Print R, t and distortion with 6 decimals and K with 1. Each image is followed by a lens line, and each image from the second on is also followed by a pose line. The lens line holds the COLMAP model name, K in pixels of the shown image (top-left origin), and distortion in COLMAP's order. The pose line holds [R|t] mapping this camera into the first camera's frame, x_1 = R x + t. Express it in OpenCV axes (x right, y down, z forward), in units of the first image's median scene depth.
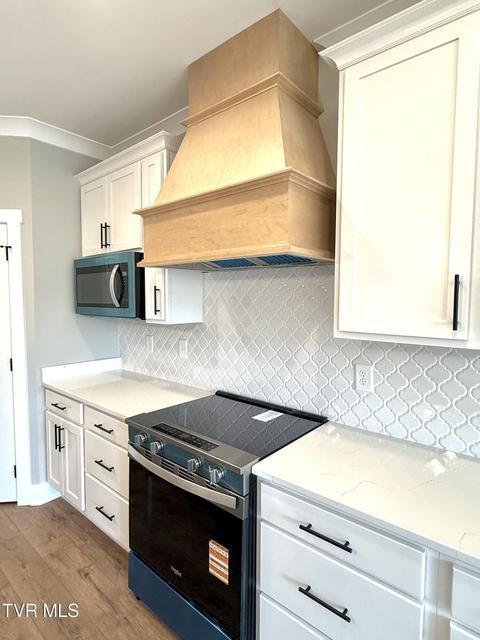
lens RADIAL K [[346.5, 0, 241.9], [0, 346.5, 318.4], [0, 0, 1]] dist [0.001368, 0.000816]
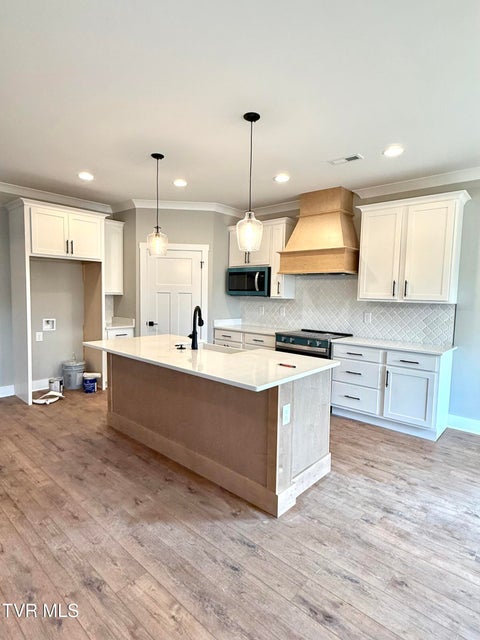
lens RADIAL K [[346.5, 0, 239.7], [0, 346.5, 317.7], [0, 0, 1]] dist [0.001368, 0.000816]
pose [[0.999141, 0.024887, -0.033123, -0.418585], [-0.024650, 0.999668, 0.007563, 0.133945], [0.033300, -0.006740, 0.999423, -1.310356]]
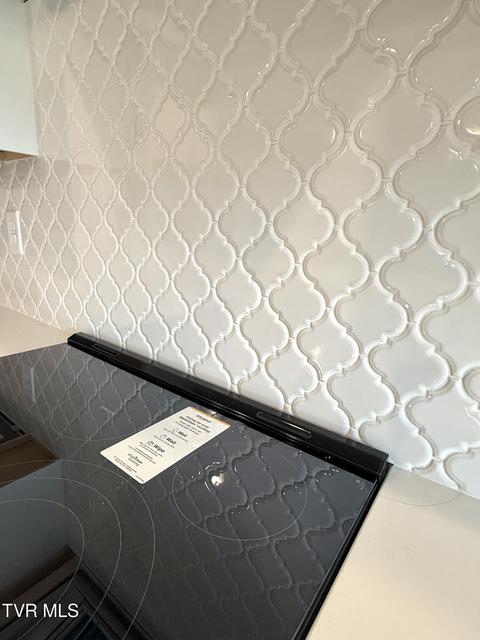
lens RADIAL K [[346.5, 0, 238.7], [0, 346.5, 319.8], [0, 0, 1]] dist [0.001368, 0.000816]
pose [[0.997917, 0.021871, 0.060691, 0.094495], [-0.033968, 0.977941, 0.206100, 0.110618], [-0.054844, -0.207732, 0.976647, 0.633718]]
